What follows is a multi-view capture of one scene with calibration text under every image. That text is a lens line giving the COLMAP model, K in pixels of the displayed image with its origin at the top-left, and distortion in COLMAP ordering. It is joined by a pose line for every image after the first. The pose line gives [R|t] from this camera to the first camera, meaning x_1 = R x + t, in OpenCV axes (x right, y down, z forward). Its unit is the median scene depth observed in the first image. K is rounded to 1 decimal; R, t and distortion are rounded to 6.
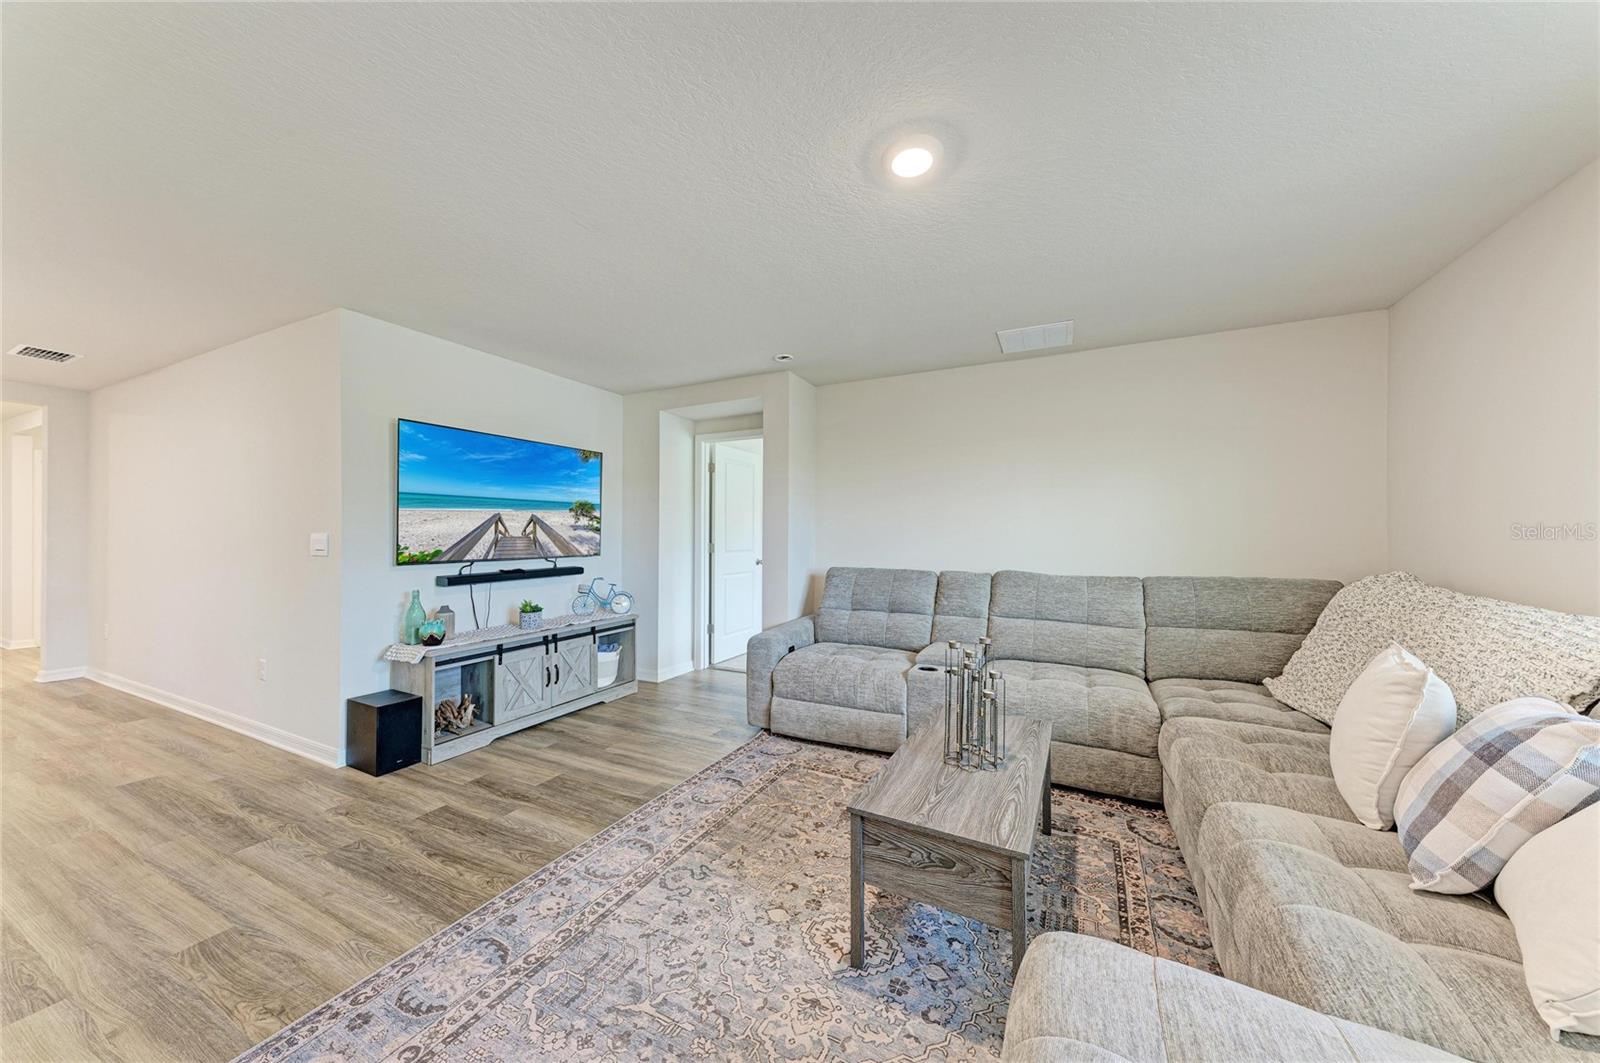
lens RADIAL K [[540.4, 0, 806.8], [0, 540.4, 531.8], [0, 0, 1]] dist [0.011976, -0.000322]
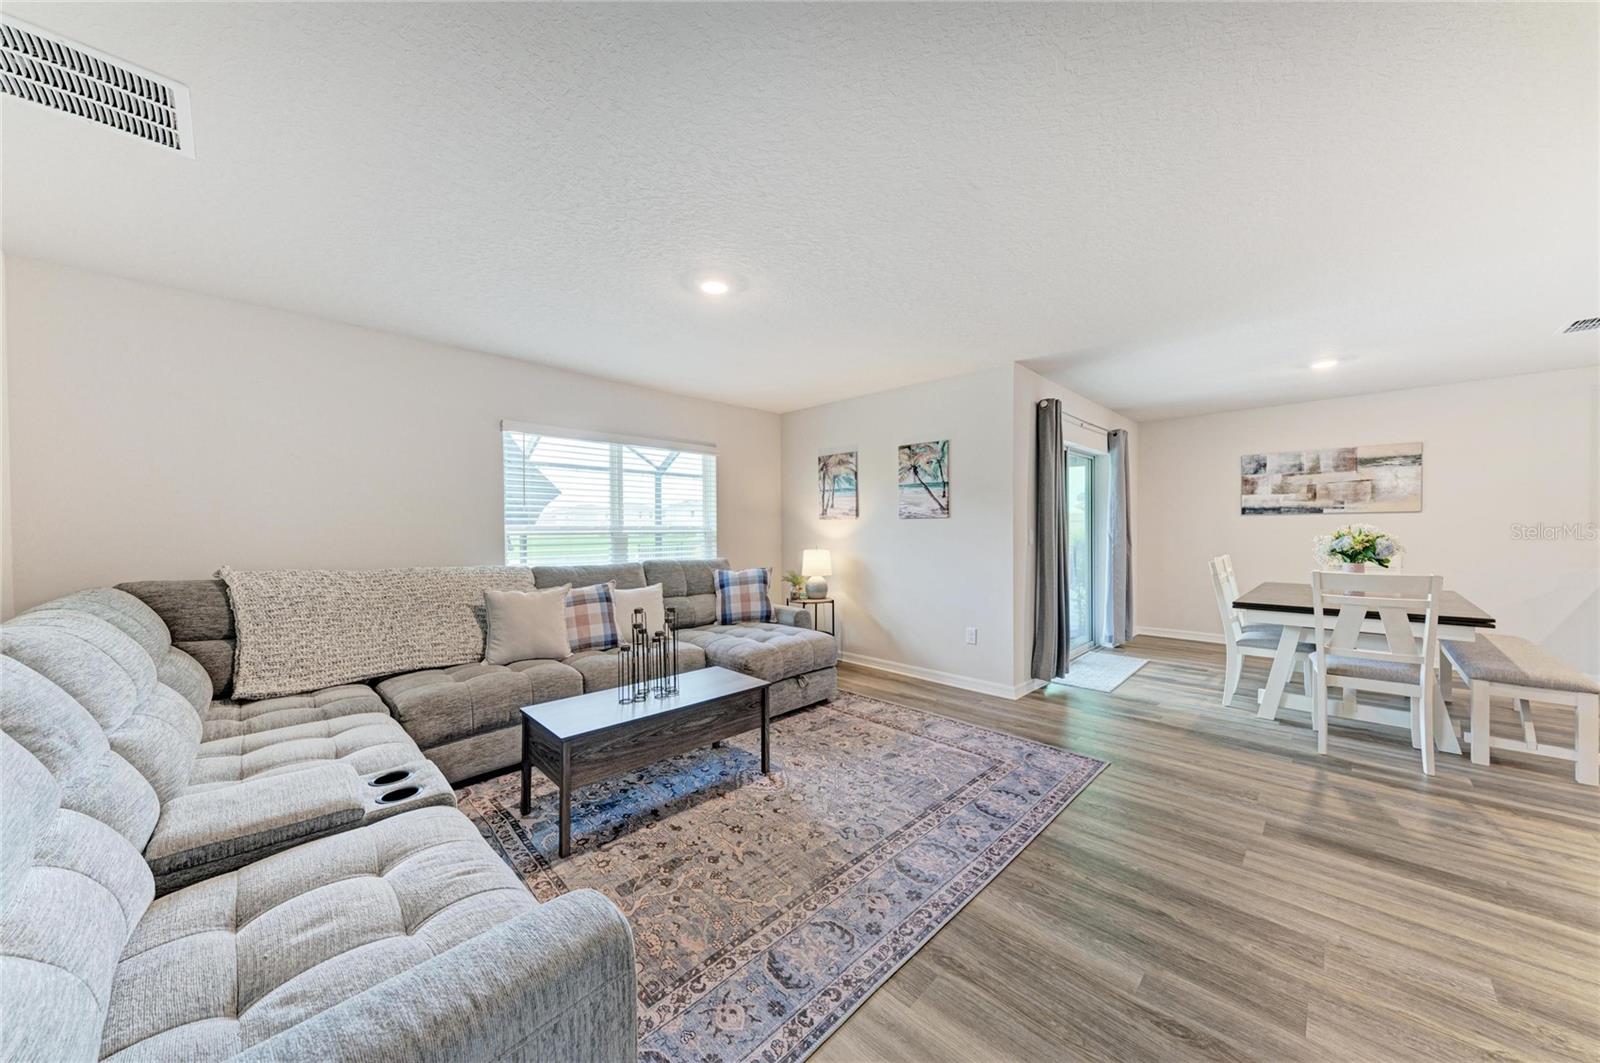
lens RADIAL K [[540.4, 0, 795.4], [0, 540.4, 531.9], [0, 0, 1]] dist [0.011976, -0.000322]
pose [[-0.944596, 0.001145, 0.328234, -0.448954], [0.001582, 0.999998, 0.001067, 0.008668], [-0.328233, 0.001527, -0.944596, 2.041709]]
